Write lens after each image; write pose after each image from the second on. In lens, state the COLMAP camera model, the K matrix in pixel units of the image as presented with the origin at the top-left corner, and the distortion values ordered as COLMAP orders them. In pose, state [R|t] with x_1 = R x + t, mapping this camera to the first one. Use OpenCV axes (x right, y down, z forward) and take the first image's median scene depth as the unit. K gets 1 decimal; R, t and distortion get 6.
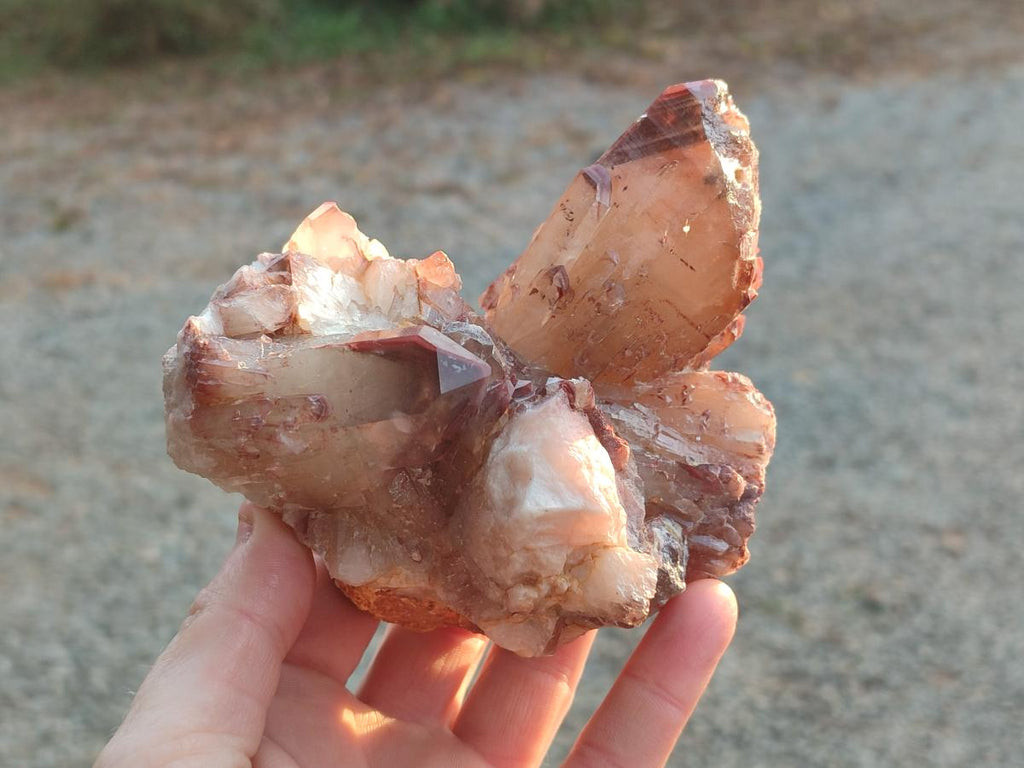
lens RADIAL K [[1507.9, 0, 512.0], [0, 1507.9, 384.0], [0, 0, 1]] dist [0.363126, -2.348493]
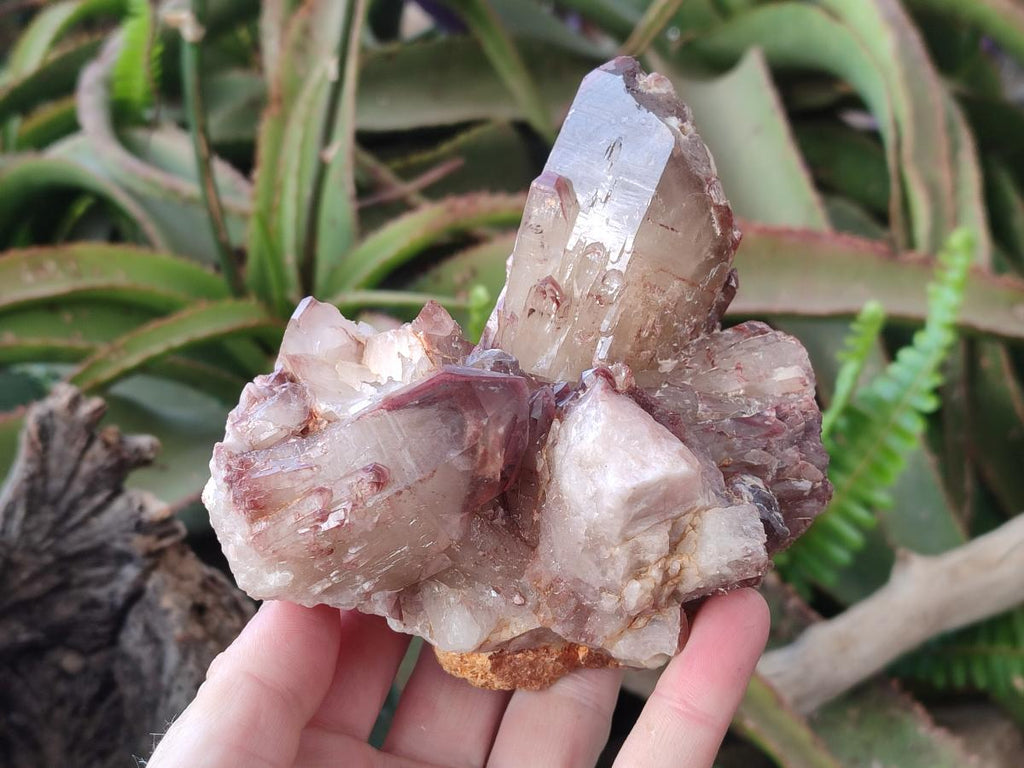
lens RADIAL K [[1507.9, 0, 512.0], [0, 1507.9, 384.0], [0, 0, 1]] dist [0.363126, -2.348493]
pose [[0.934834, -0.349019, 0.065356, -0.080529], [0.354387, 0.928593, -0.110115, 0.089539], [-0.022257, 0.126101, 0.991768, 0.028066]]
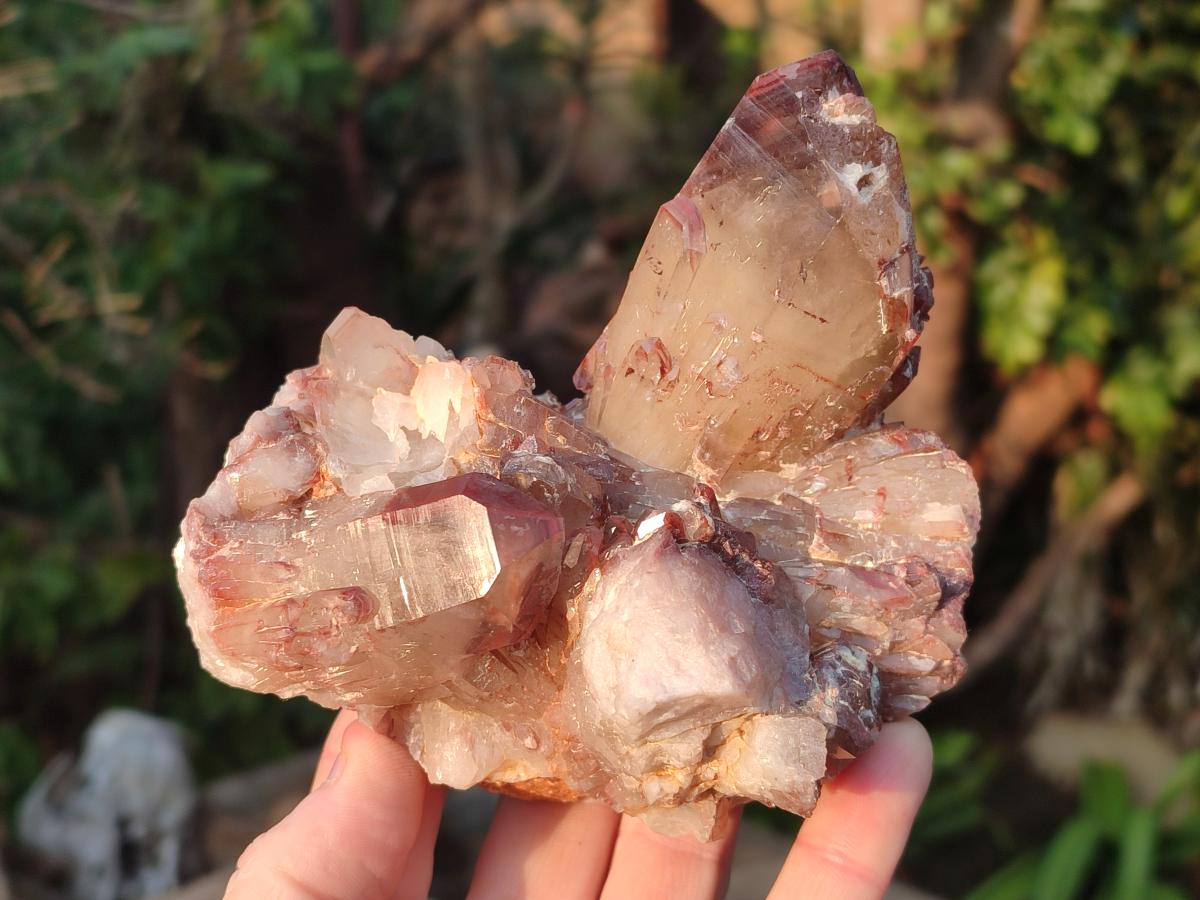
lens RADIAL K [[1767.0, 0, 600.0], [0, 1767.0, 450.0], [0, 0, 1]] dist [0.363126, -2.348493]
pose [[0.975177, -0.154564, -0.158554, 0.140463], [0.175354, 0.976311, 0.126761, -0.143668], [0.135205, -0.151417, 0.979179, 0.117243]]
